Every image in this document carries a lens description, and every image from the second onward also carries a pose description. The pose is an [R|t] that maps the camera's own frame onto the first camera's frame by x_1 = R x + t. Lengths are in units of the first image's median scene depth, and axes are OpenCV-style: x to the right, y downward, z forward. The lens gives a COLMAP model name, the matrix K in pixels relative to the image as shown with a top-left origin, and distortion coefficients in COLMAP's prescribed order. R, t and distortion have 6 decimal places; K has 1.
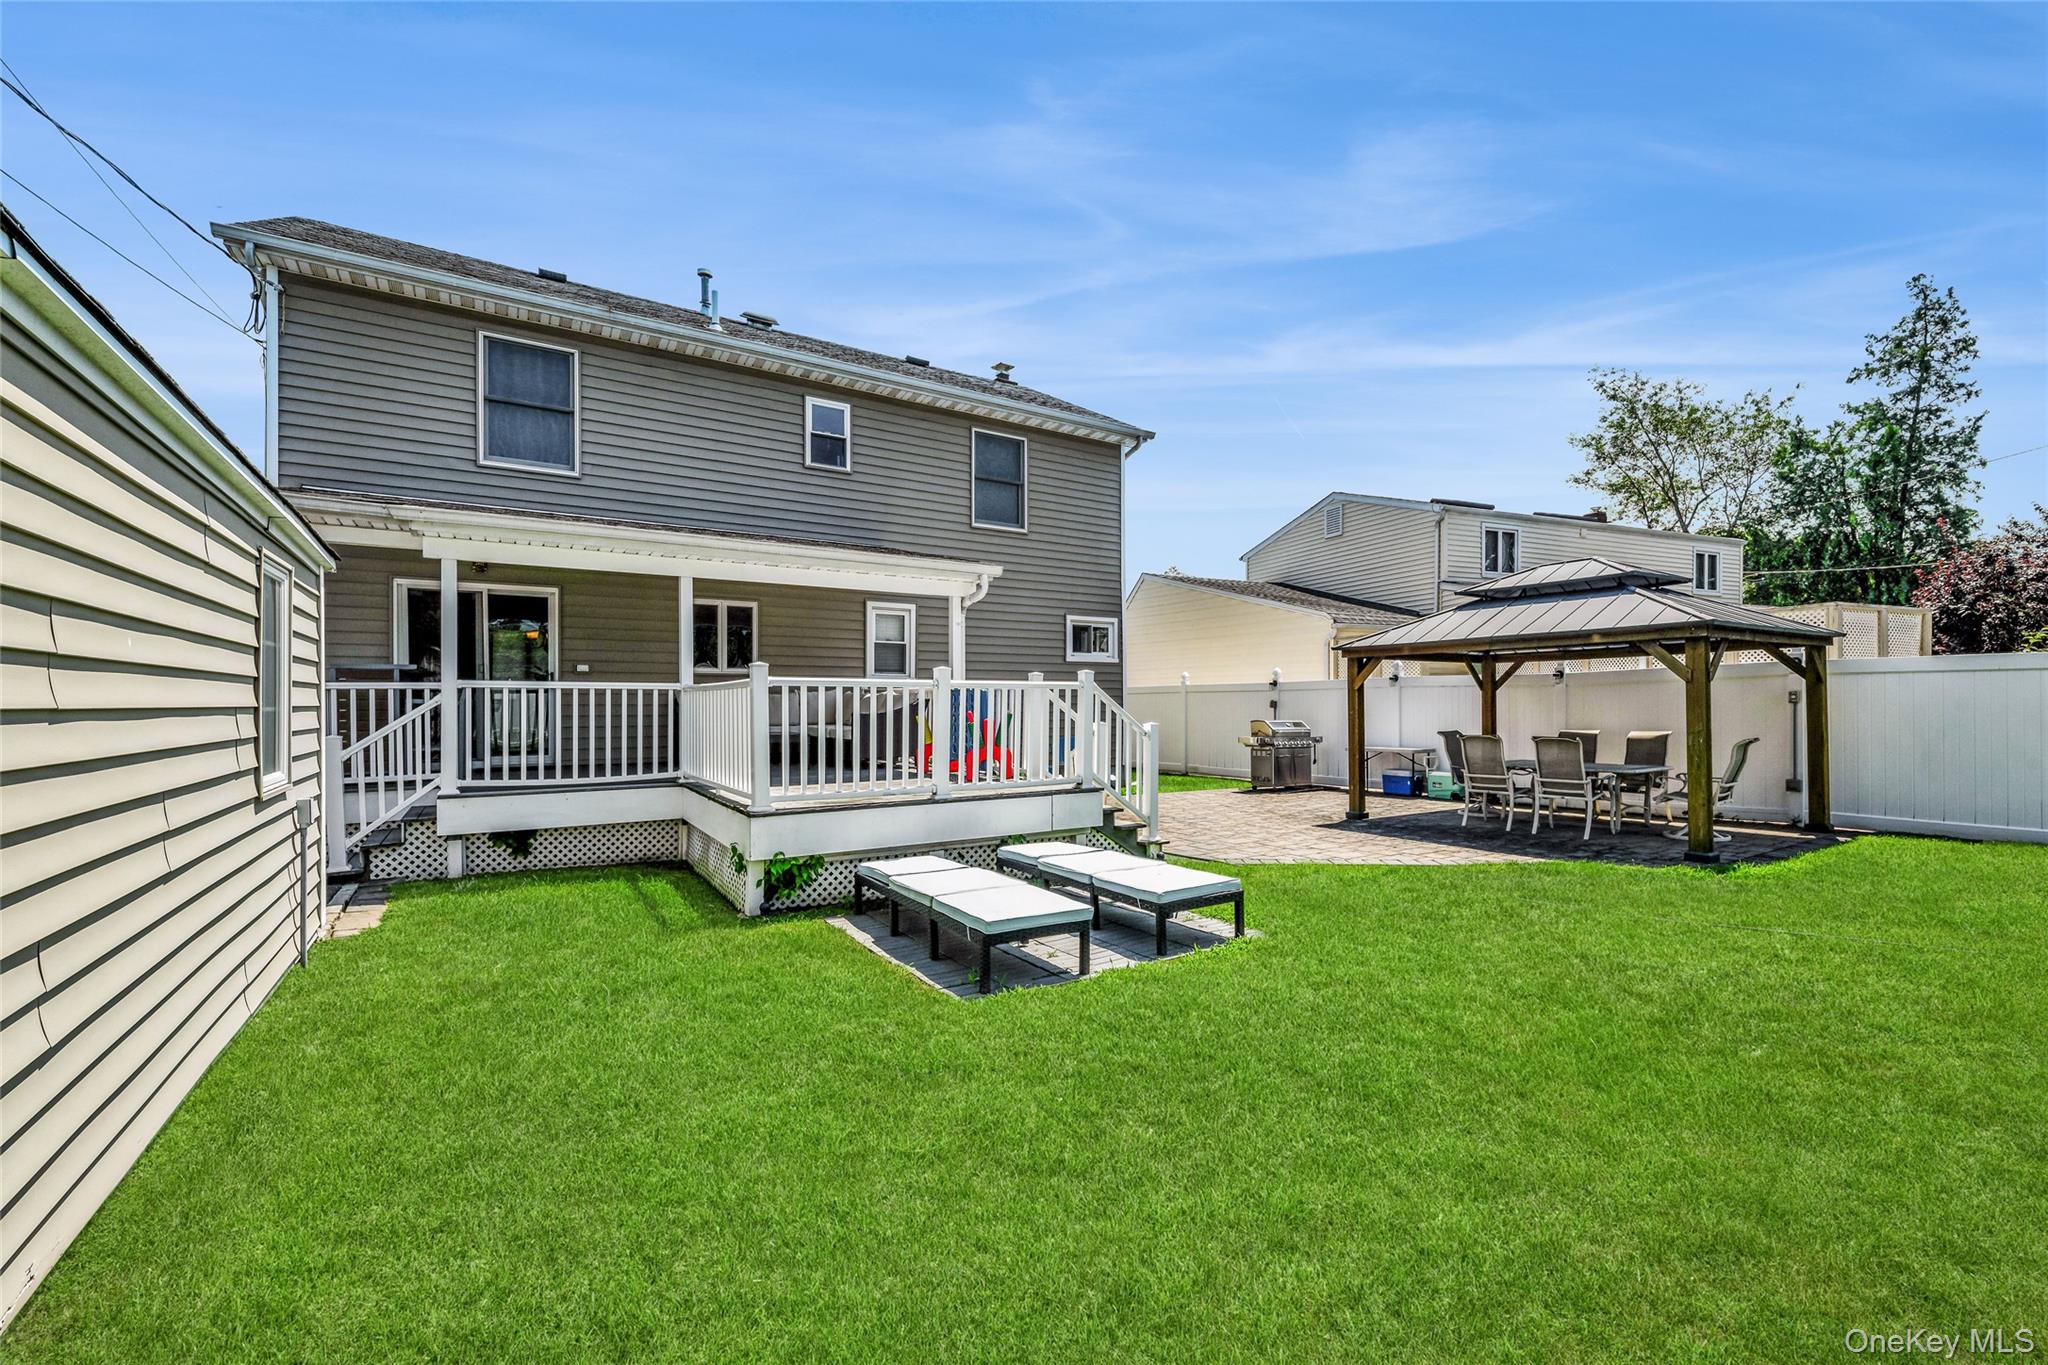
lens RADIAL K [[845.2, 0, 1021.3], [0, 845.2, 695.6], [0, 0, 1]] dist [0.000395, -0.000053]
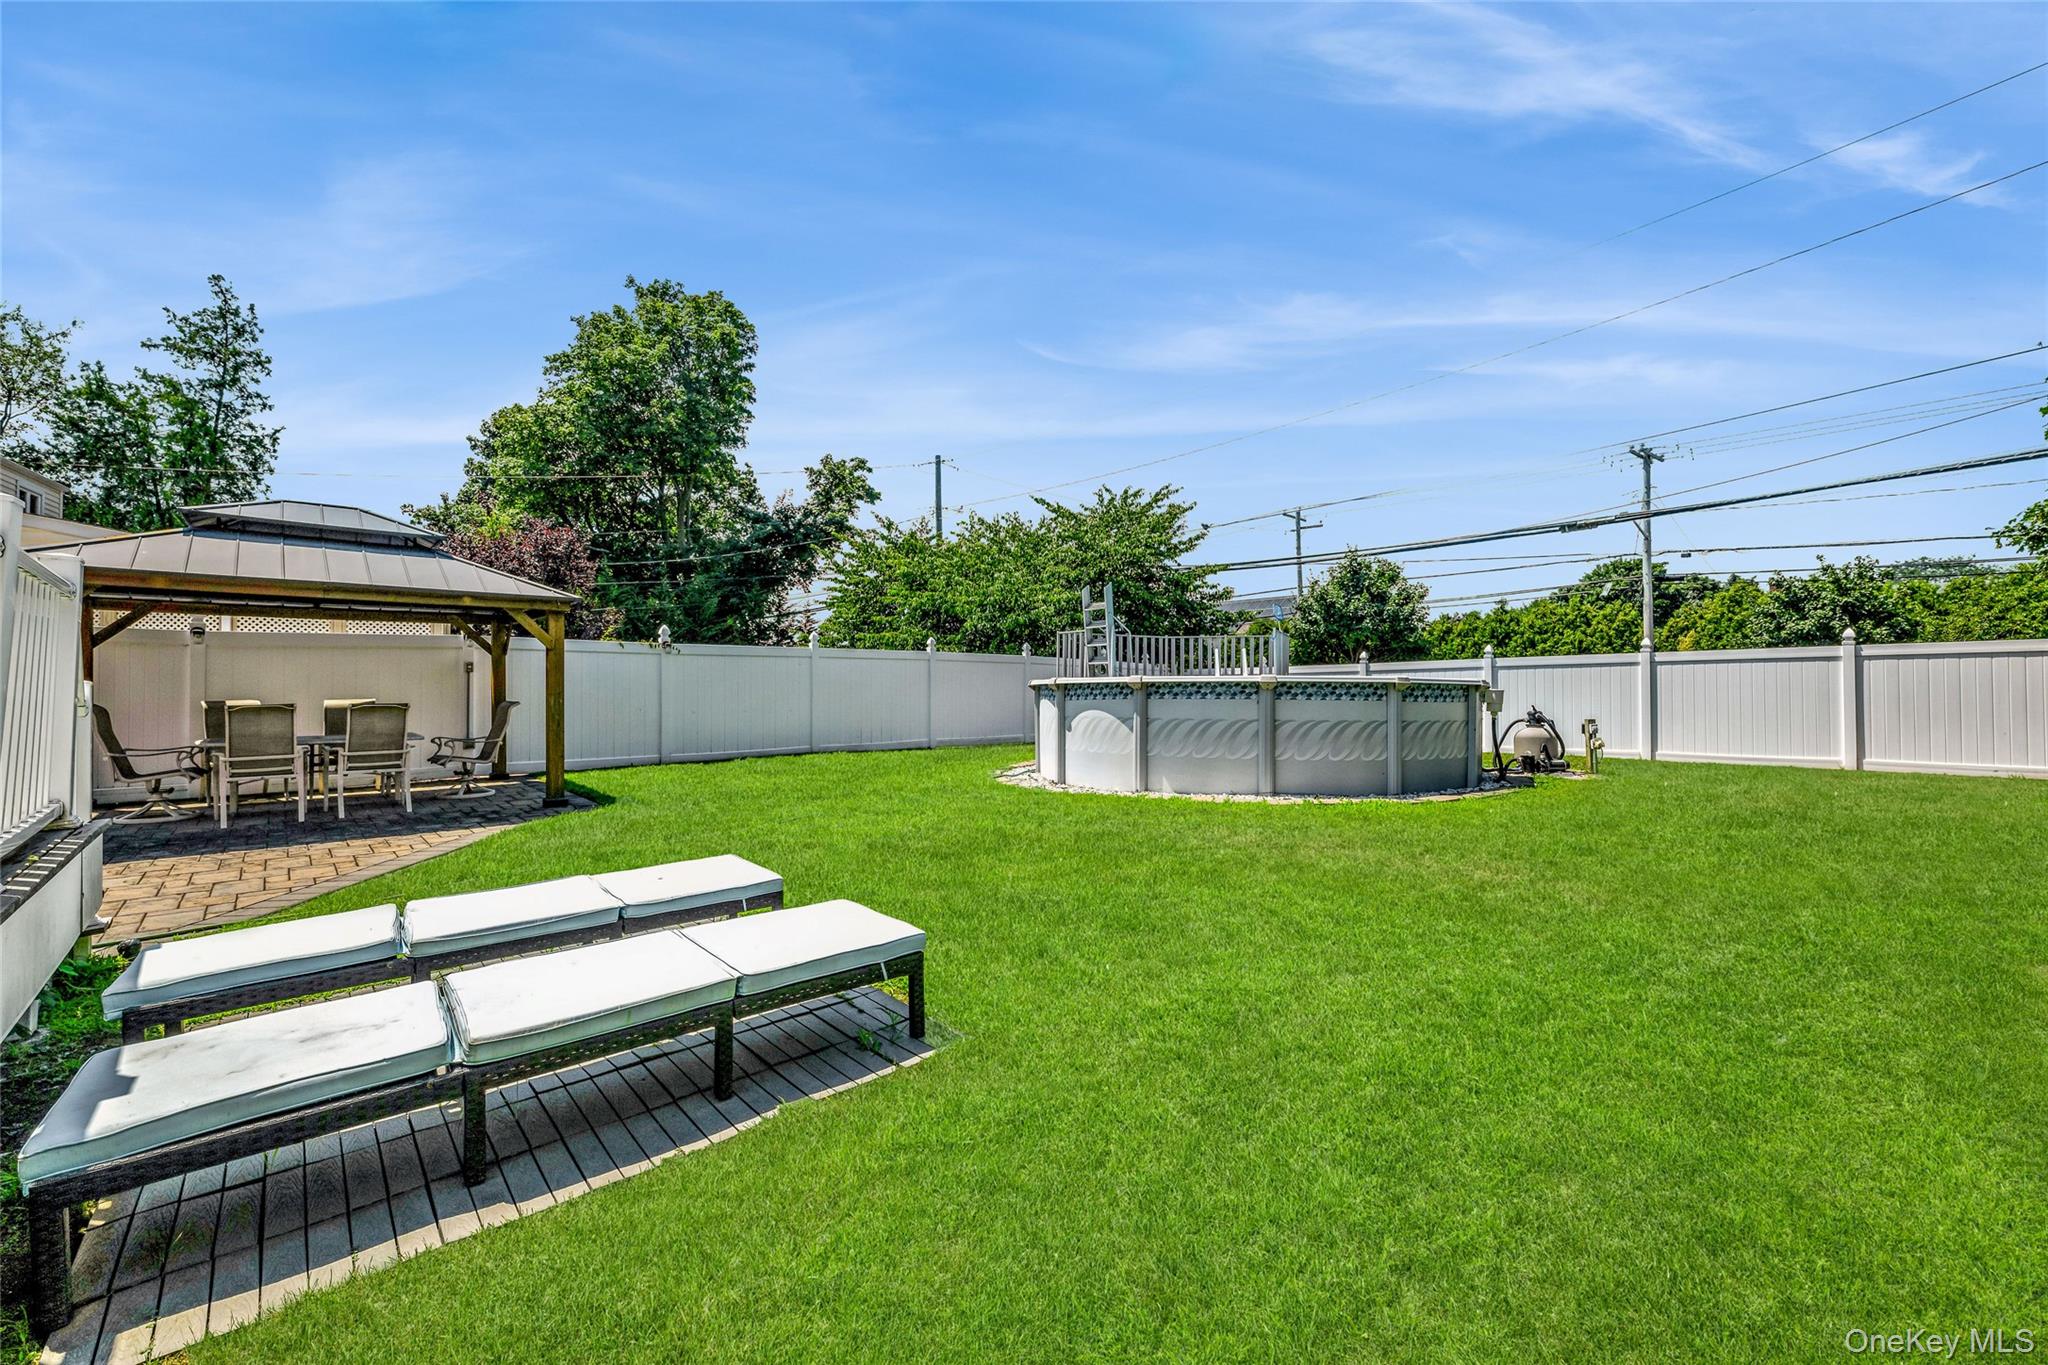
lens RADIAL K [[828.5, 0, 1033.7], [0, 828.5, 678.6], [0, 0, 1]] dist [0.002376, -0.000032]
pose [[-0.182947, 0.015540, 0.983000, -0.141092], [-0.010830, 0.999783, -0.017821, 0.012551], [-0.983063, -0.013906, -0.182739, 0.197529]]
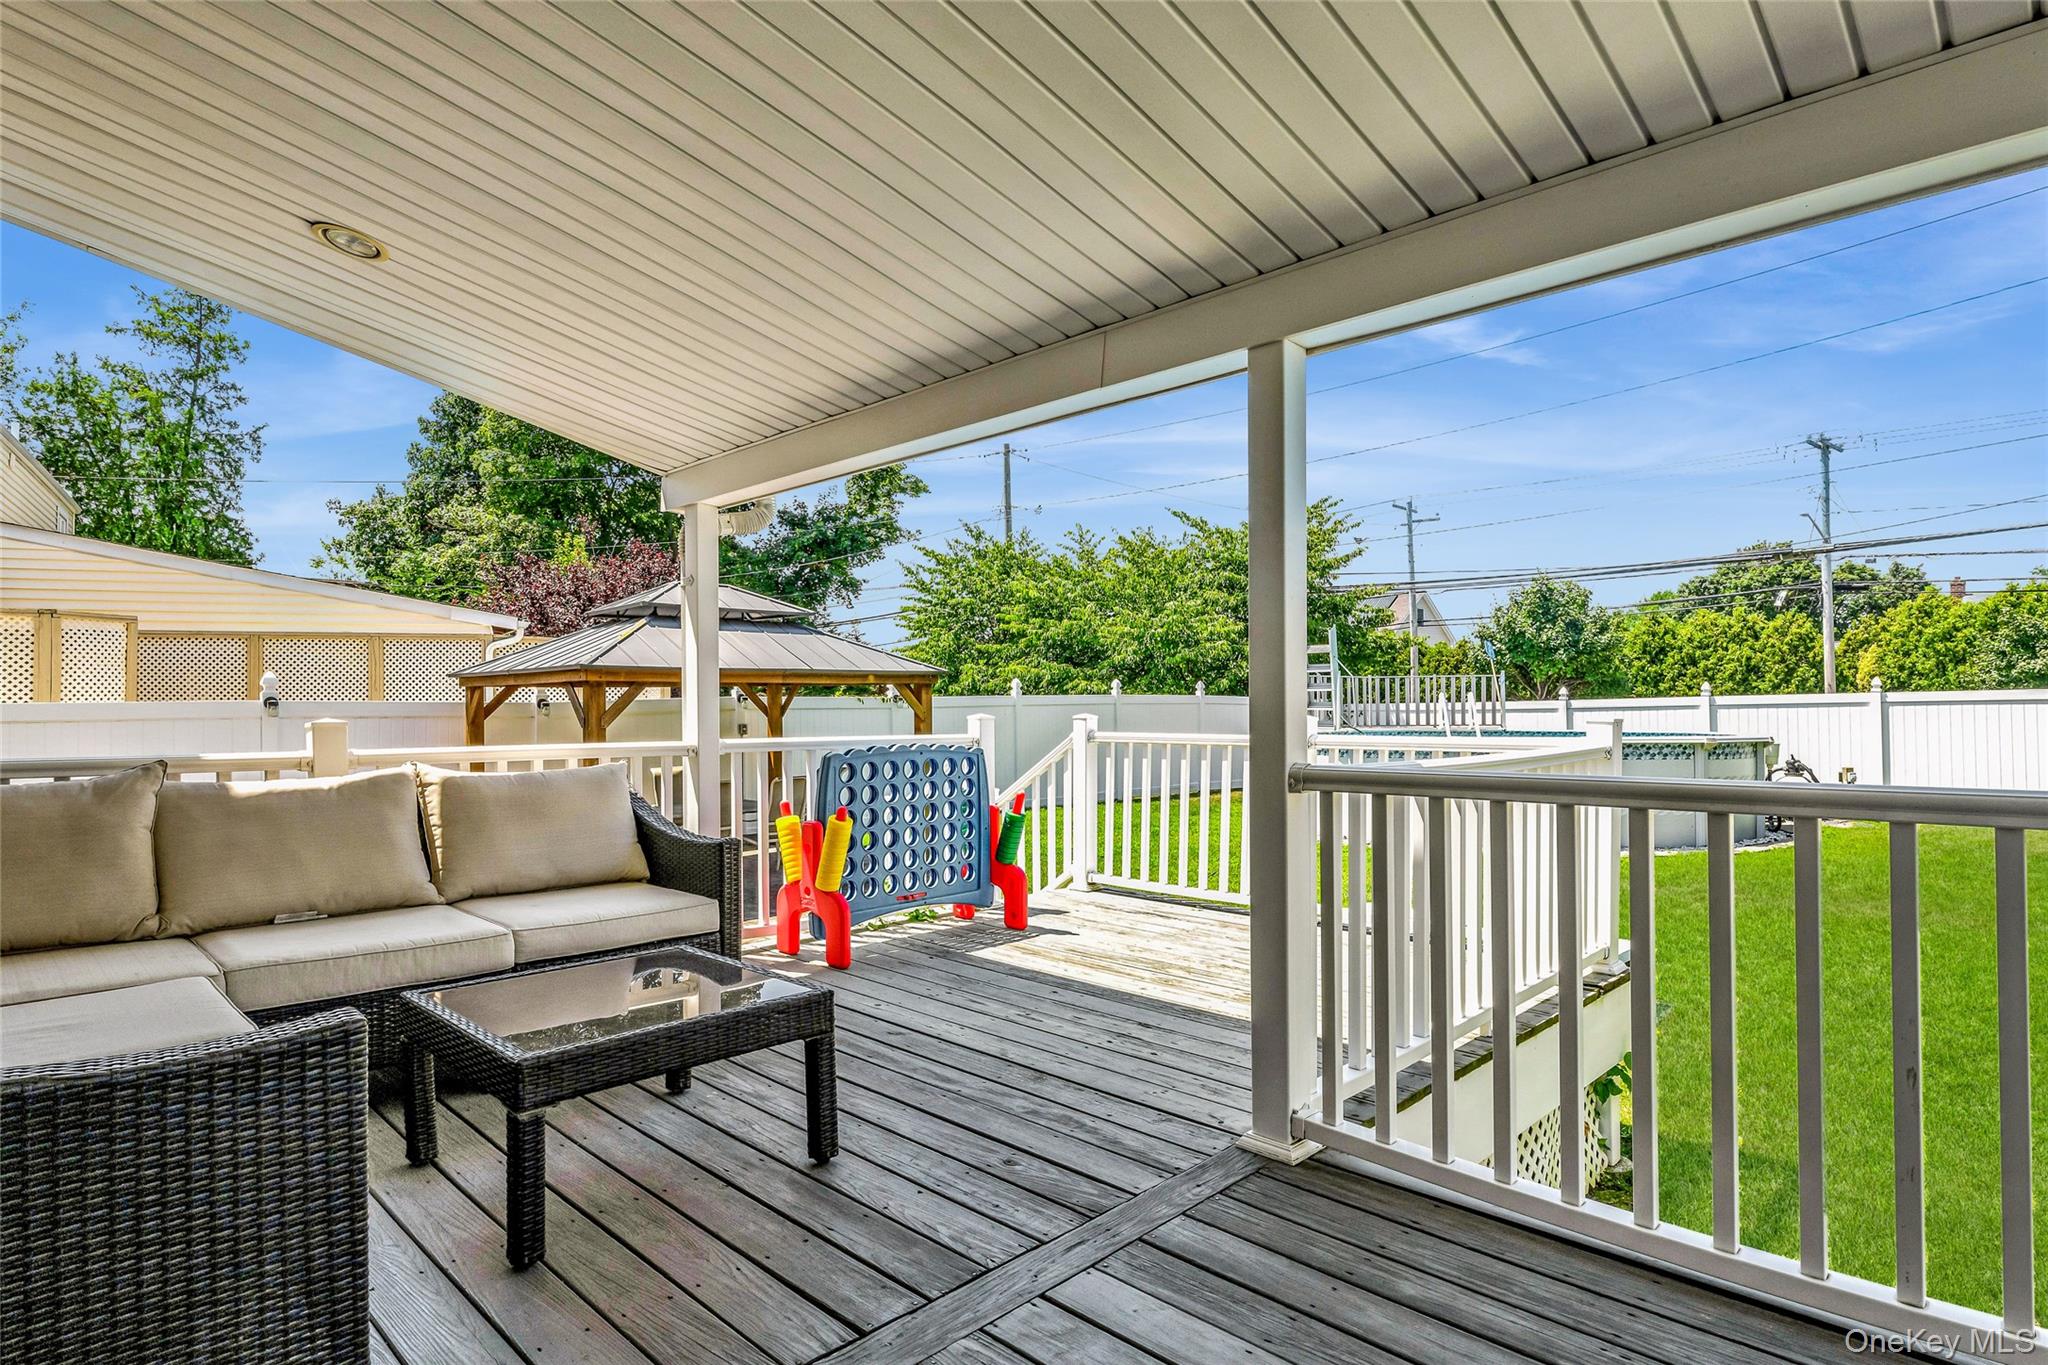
lens RADIAL K [[1087.1, 0, 1016.6], [0, 1087.1, 693.0], [0, 0, 1]] dist [-0.004990, 0.001858]
pose [[-0.212415, 0.012915, 0.977094, -0.251842], [-0.000982, 0.999909, -0.013430, -0.011025], [-0.977179, -0.003812, -0.212383, 0.410158]]
